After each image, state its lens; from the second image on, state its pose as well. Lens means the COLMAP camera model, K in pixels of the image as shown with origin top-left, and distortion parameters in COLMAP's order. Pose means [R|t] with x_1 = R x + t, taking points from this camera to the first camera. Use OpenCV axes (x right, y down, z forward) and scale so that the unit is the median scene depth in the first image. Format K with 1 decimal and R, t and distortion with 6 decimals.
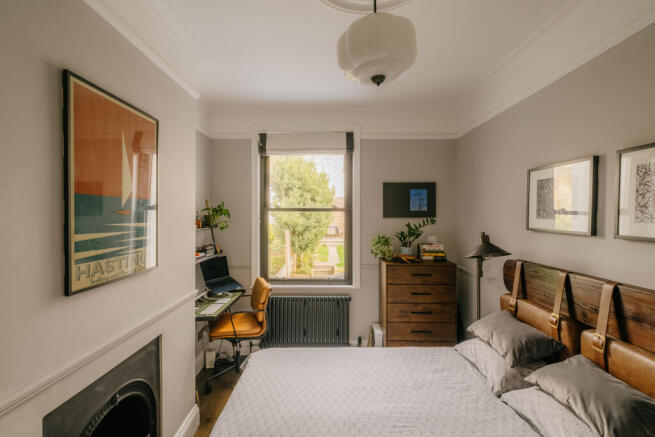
lens RADIAL K [[294.2, 0, 327.5], [0, 294.2, 218.5], [0, 0, 1]] dist [0.000354, 0.000239]
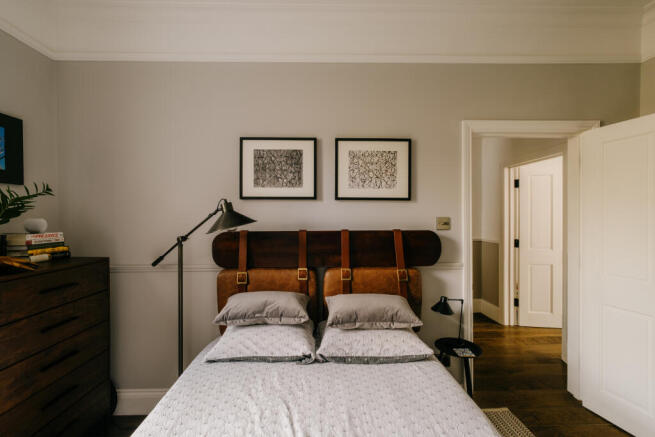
lens RADIAL K [[285.7, 0, 318.4], [0, 285.7, 217.1], [0, 0, 1]] dist [-0.001886, -0.000262]
pose [[-0.015689, -0.005533, 0.999862, -0.210107], [0.013096, 0.999898, 0.005738, 0.075403], [-0.999791, 0.013185, -0.015615, 0.593258]]
